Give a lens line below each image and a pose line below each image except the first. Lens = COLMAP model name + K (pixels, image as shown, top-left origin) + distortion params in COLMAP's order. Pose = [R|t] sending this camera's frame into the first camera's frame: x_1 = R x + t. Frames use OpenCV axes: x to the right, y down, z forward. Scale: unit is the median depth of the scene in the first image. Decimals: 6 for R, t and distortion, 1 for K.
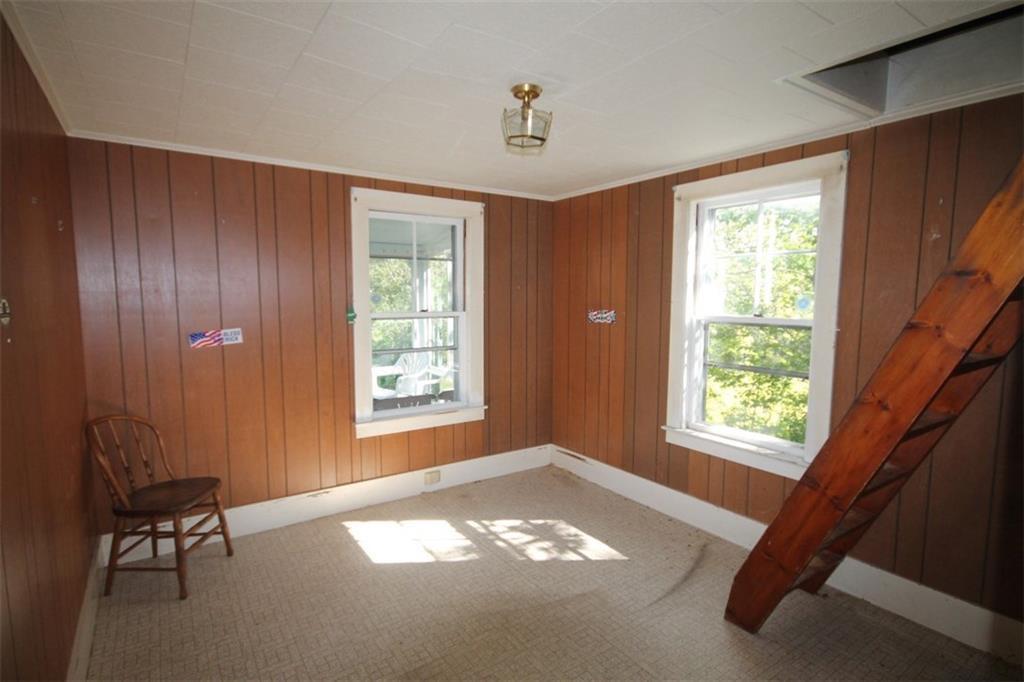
lens RADIAL K [[490.6, 0, 514.0], [0, 490.6, 347.0], [0, 0, 1]] dist [0.000227, -0.000053]
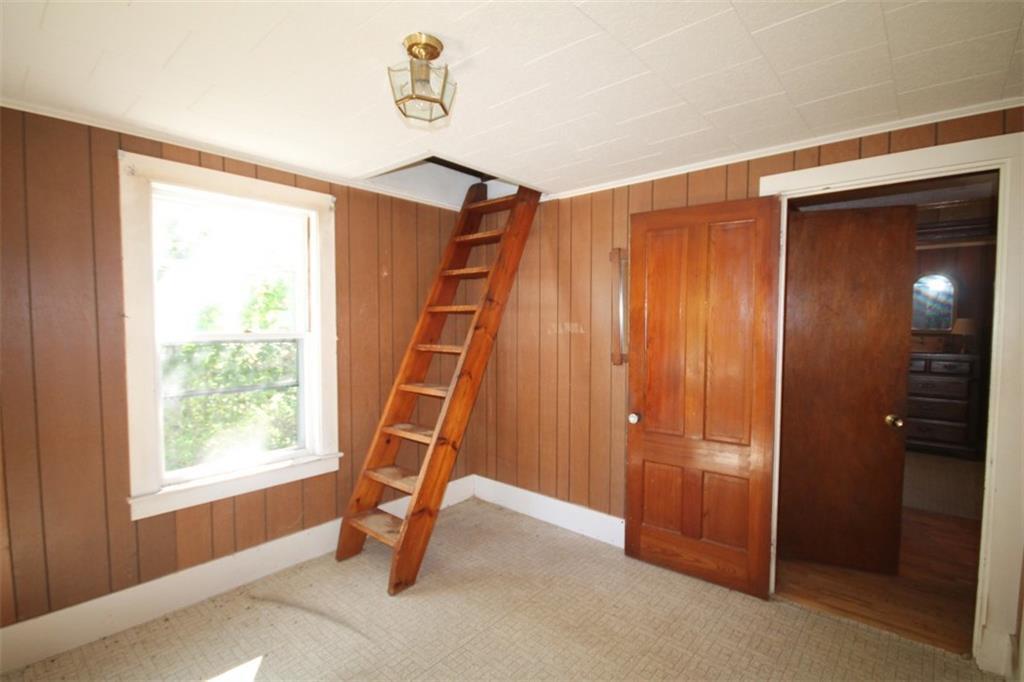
lens RADIAL K [[479.5, 0, 515.7], [0, 479.5, 345.1], [0, 0, 1]] dist [-0.001951, -0.000727]
pose [[-0.225090, -0.055447, 0.972759, -0.550347], [0.092400, 0.992665, 0.077962, -0.065077], [-0.969947, 0.107431, -0.218316, 0.738482]]
